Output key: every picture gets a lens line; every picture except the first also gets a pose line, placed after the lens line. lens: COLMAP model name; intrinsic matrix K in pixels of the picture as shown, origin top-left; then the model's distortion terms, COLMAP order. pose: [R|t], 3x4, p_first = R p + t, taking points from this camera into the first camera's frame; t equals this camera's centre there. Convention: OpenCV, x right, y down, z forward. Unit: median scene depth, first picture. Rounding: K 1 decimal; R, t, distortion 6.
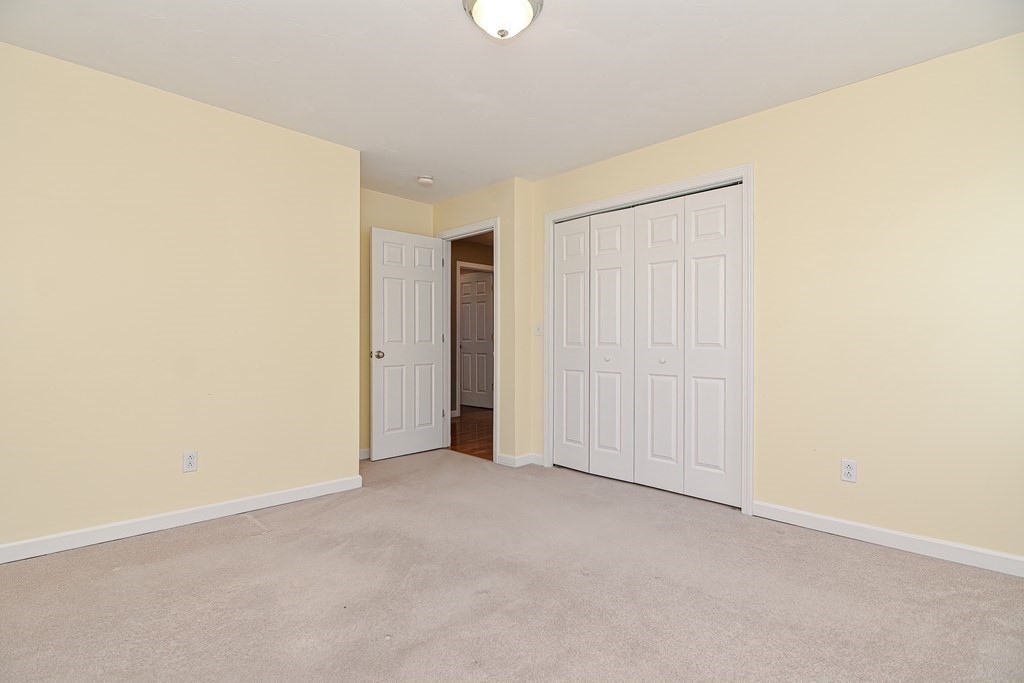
lens RADIAL K [[493.3, 0, 513.6], [0, 493.3, 337.4], [0, 0, 1]] dist [0.000608, -0.000128]
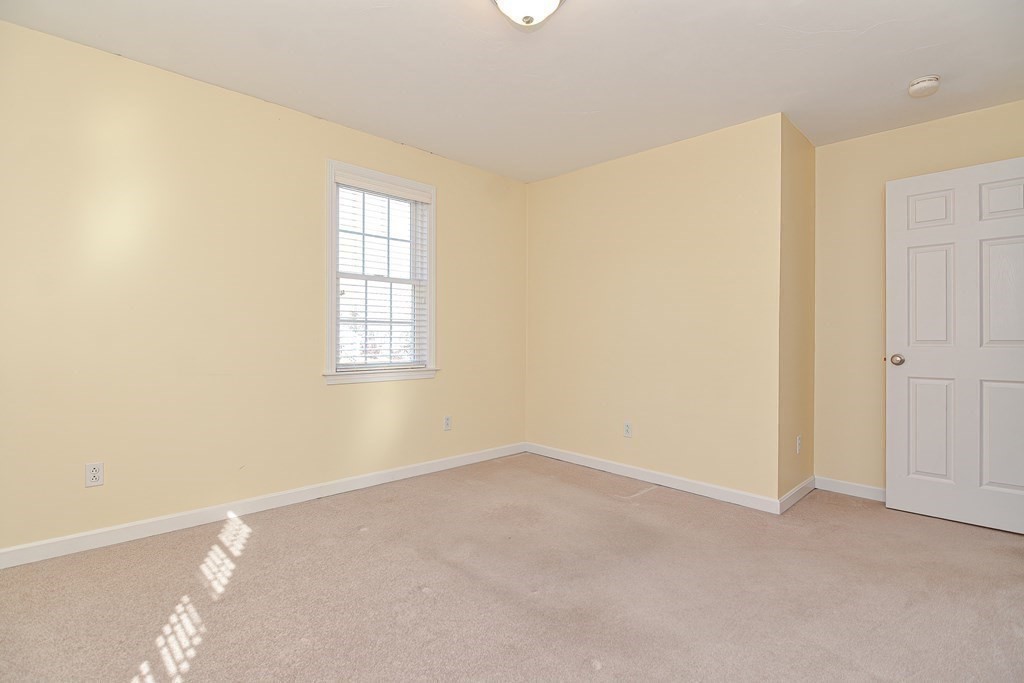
lens RADIAL K [[493.3, 0, 513.6], [0, 493.3, 337.4], [0, 0, 1]] dist [0.000608, -0.000128]
pose [[-0.028962, -0.003288, -0.999575, 0.551236], [0.008233, 0.999960, -0.003528, 0.000622], [0.999547, -0.008332, -0.028934, 0.580249]]
